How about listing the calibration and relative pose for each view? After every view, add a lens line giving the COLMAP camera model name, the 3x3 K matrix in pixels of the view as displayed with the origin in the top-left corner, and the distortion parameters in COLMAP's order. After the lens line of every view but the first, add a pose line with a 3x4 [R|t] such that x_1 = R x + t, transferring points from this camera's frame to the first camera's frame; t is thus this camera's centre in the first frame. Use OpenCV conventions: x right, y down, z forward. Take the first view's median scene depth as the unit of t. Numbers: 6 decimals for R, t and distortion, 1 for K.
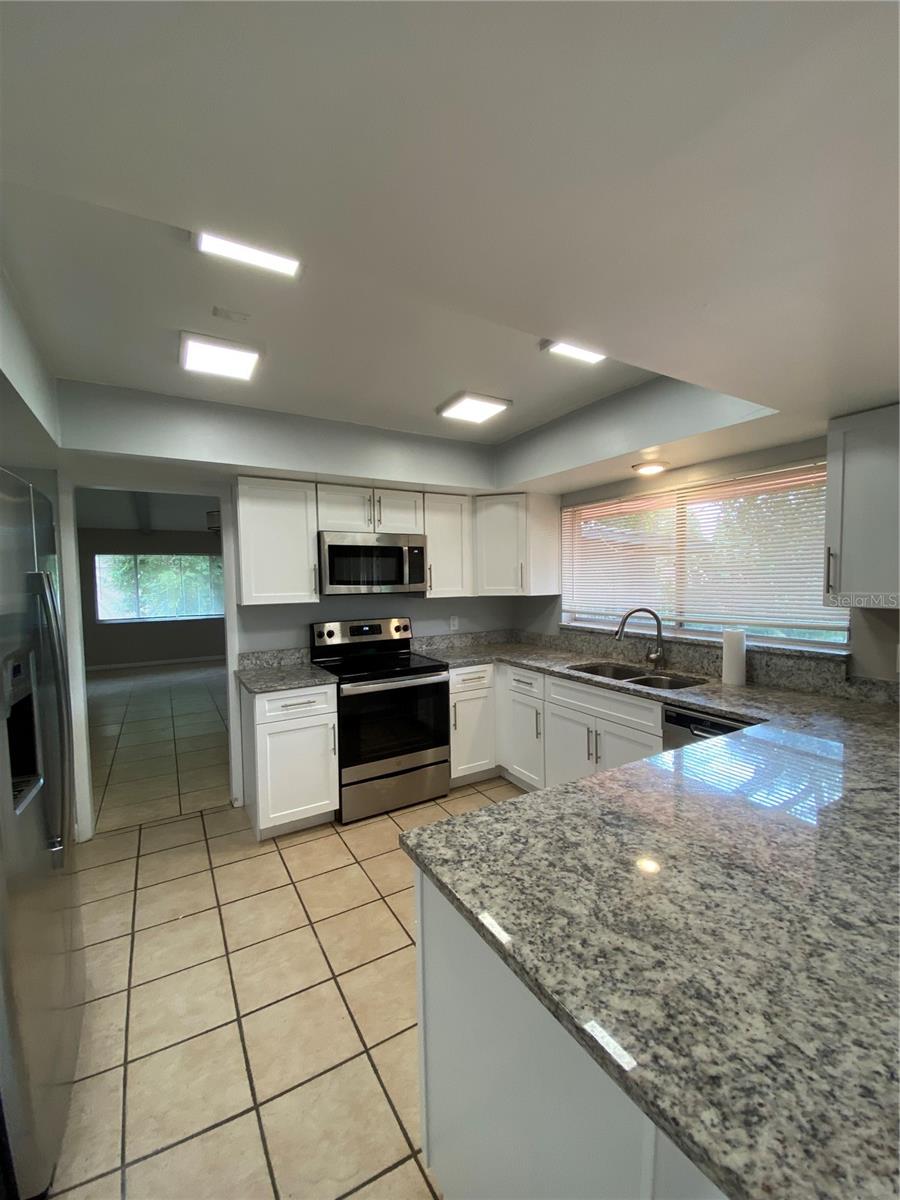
lens RADIAL K [[491.2, 0, 456.2], [0, 491.2, 599.5], [0, 0, 1]] dist [0.013381, -0.011740]
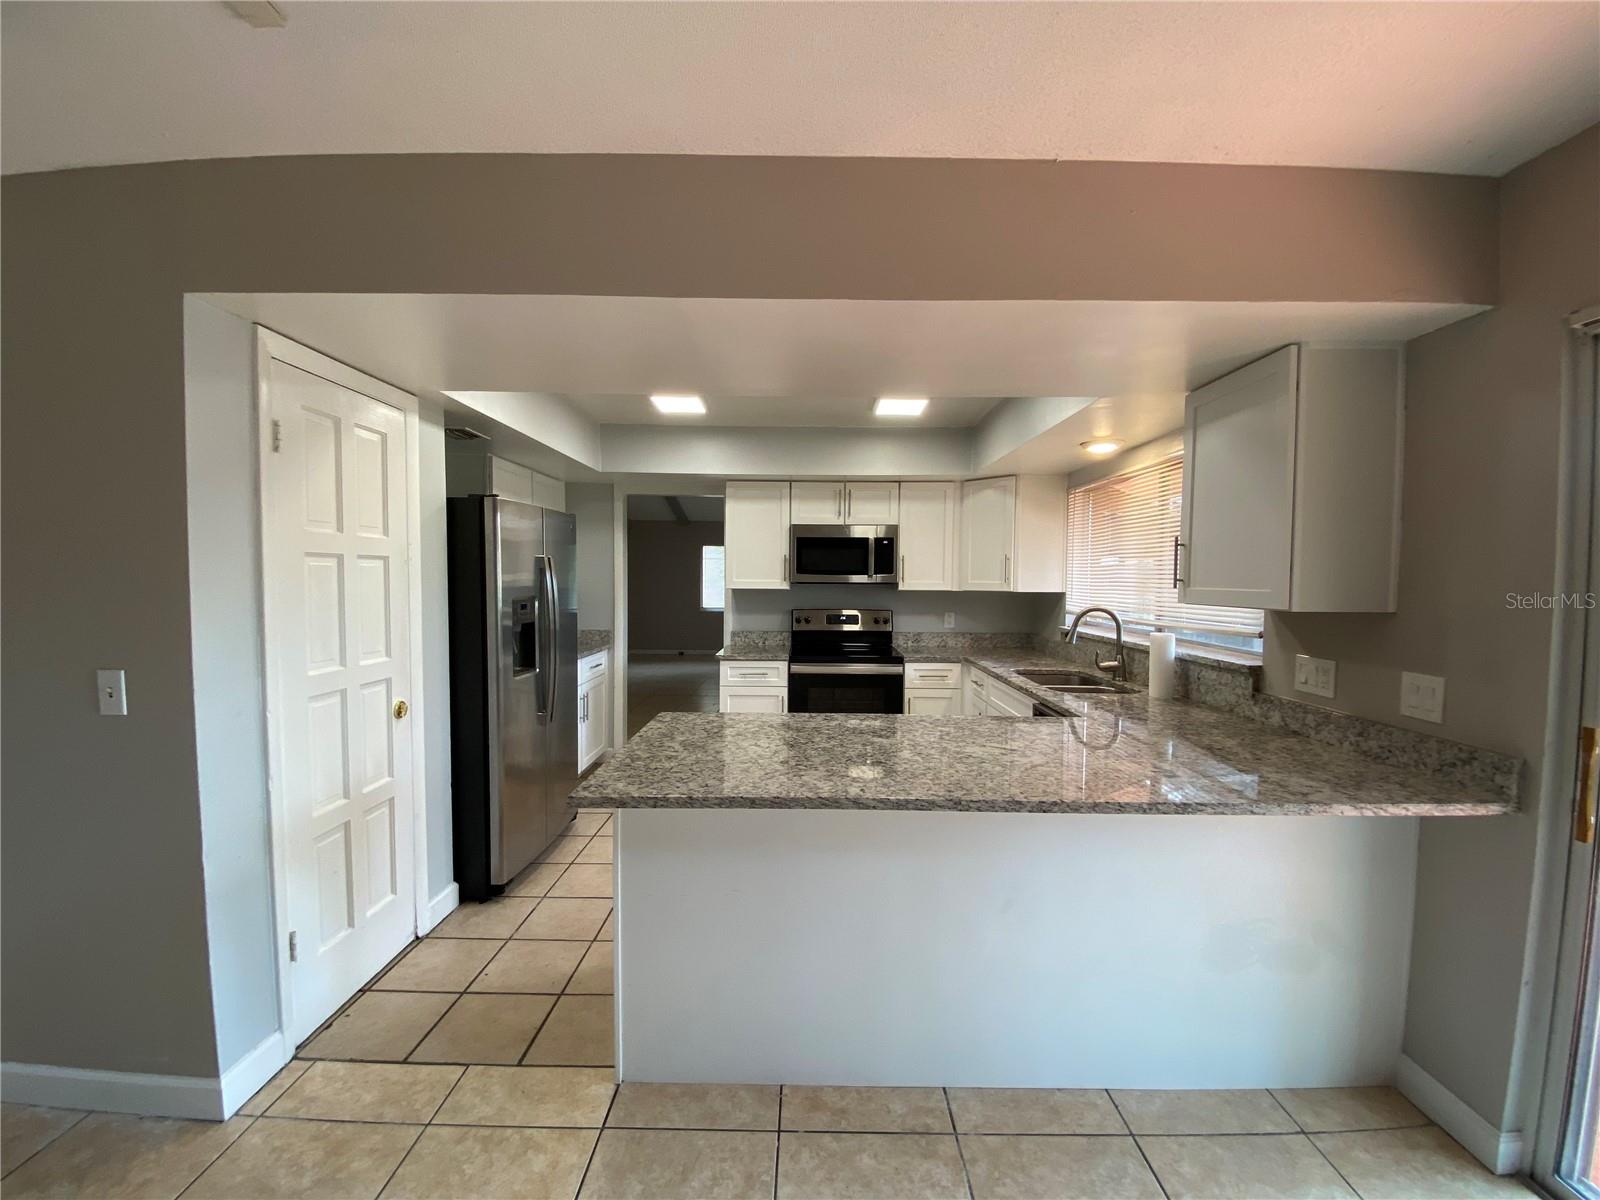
lens RADIAL K [[655.0, 0, 800.0], [0, 655.0, 598.3], [0, 0, 1]] dist [0.013381, -0.011740]
pose [[0.848770, 0.038636, -0.527349, 0.535494], [-0.044332, 0.999015, 0.001840, 0.022998], [0.526901, 0.021817, 0.849646, -0.241393]]
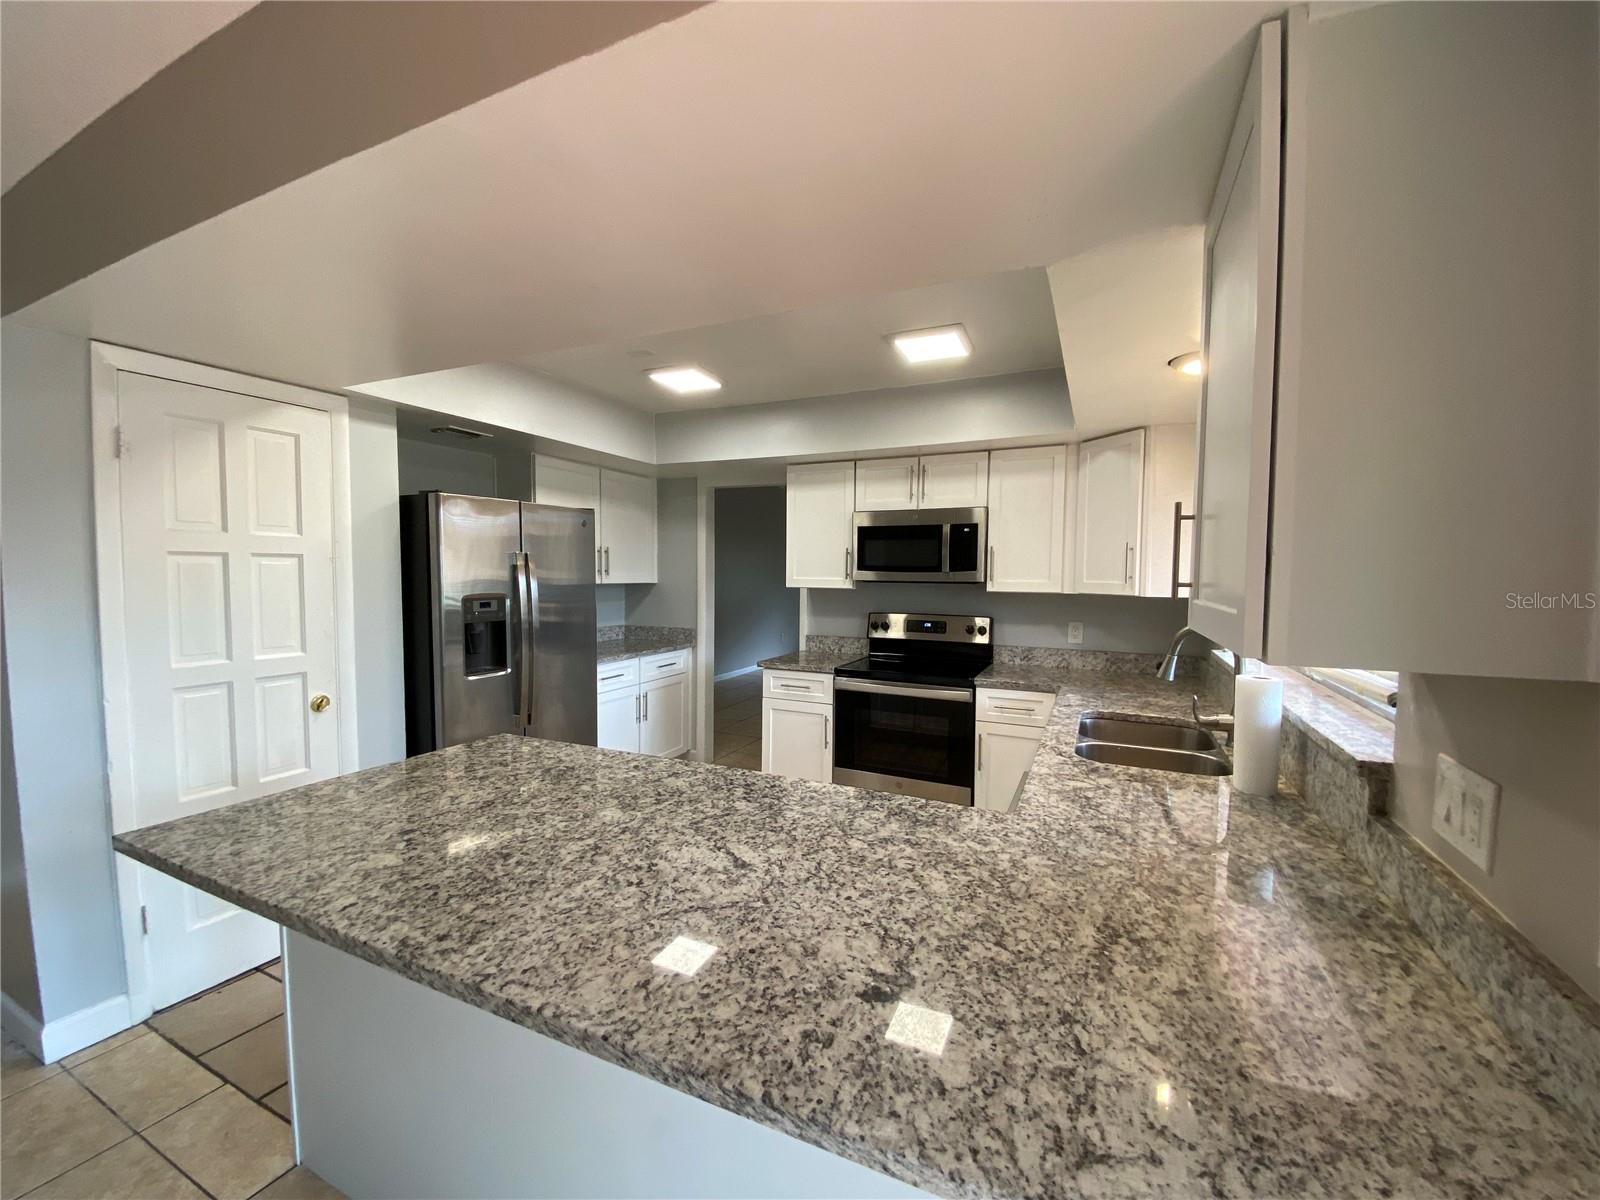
lens RADIAL K [[655.0, 0, 796.9], [0, 655.0, 595.9], [0, 0, 1]] dist [0.013381, -0.011740]
pose [[0.553719, 0.052825, -0.831027, 0.715615], [-0.054252, 0.998154, 0.027300, -0.008680], [0.830935, 0.029968, 0.555562, 0.234449]]
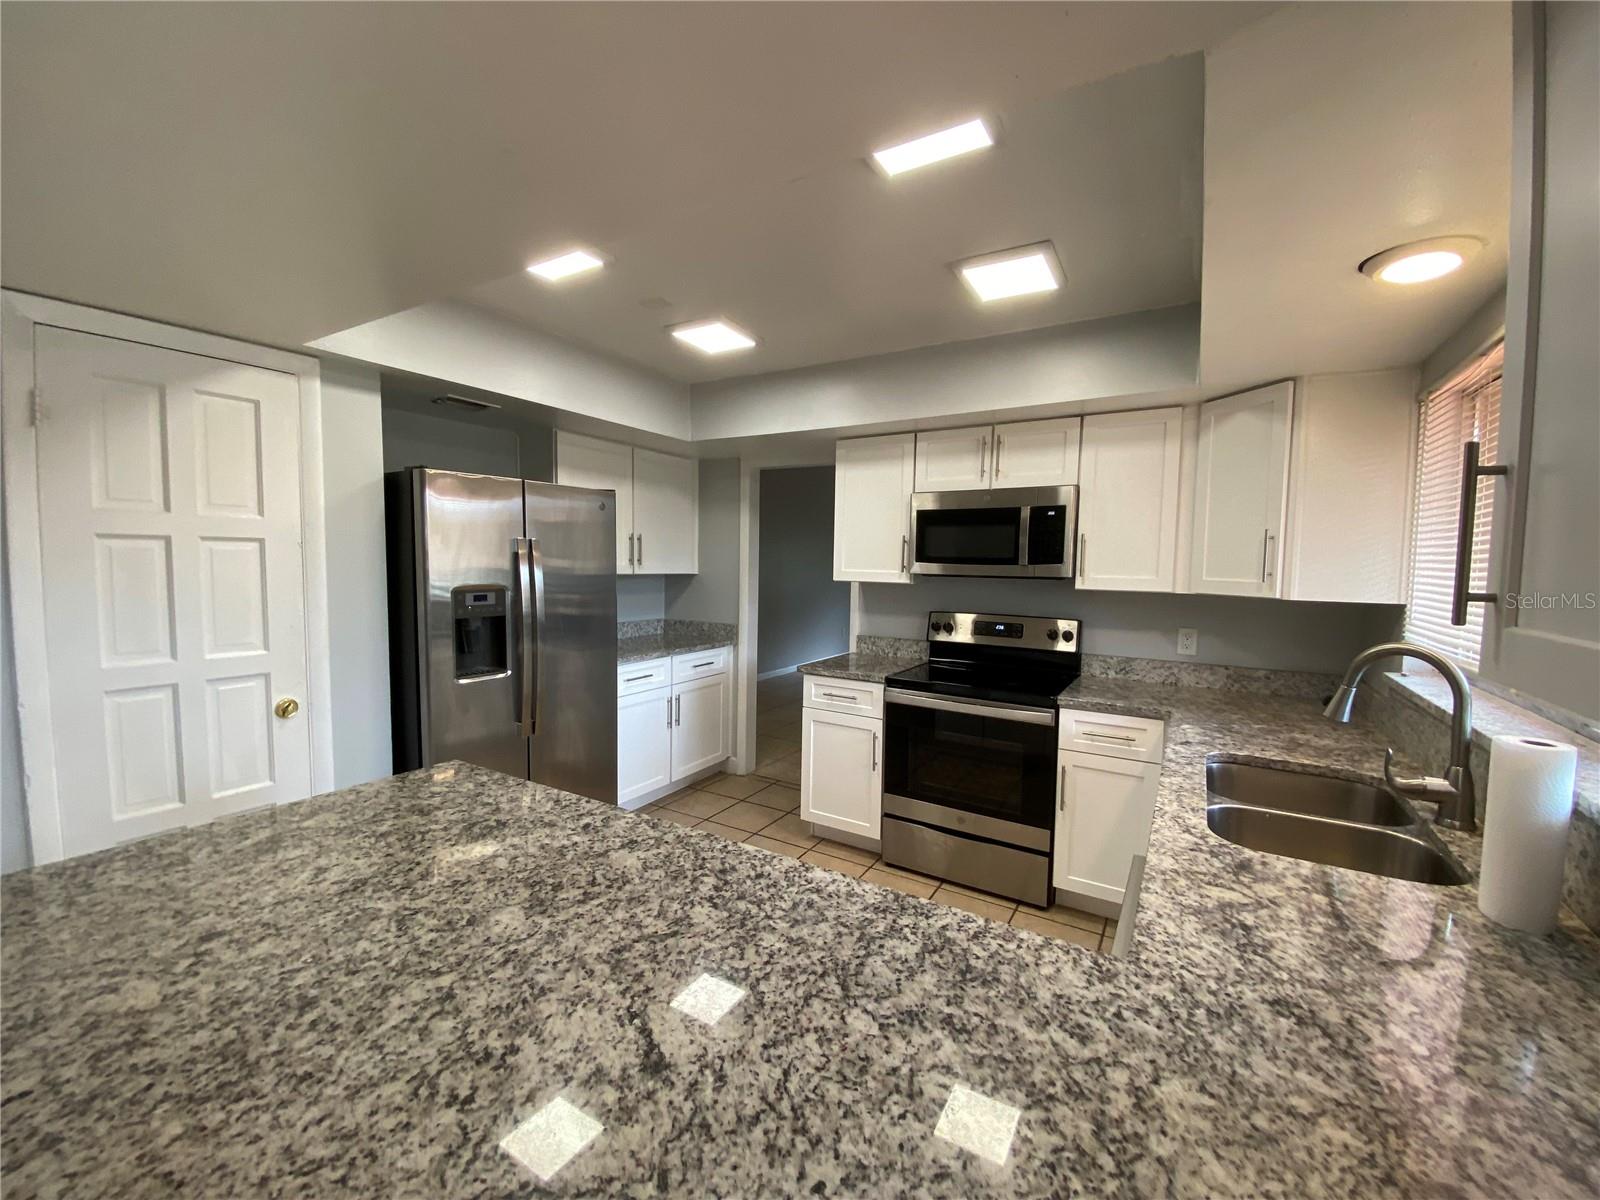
lens RADIAL K [[655.0, 0, 794.7], [0, 655.0, 597.0], [0, 0, 1]] dist [0.013381, -0.011740]
pose [[0.456539, 0.075378, -0.886504, 0.593902], [-0.064452, 0.996589, 0.051546, -0.015112], [0.887366, 0.033604, 0.459840, 0.363070]]
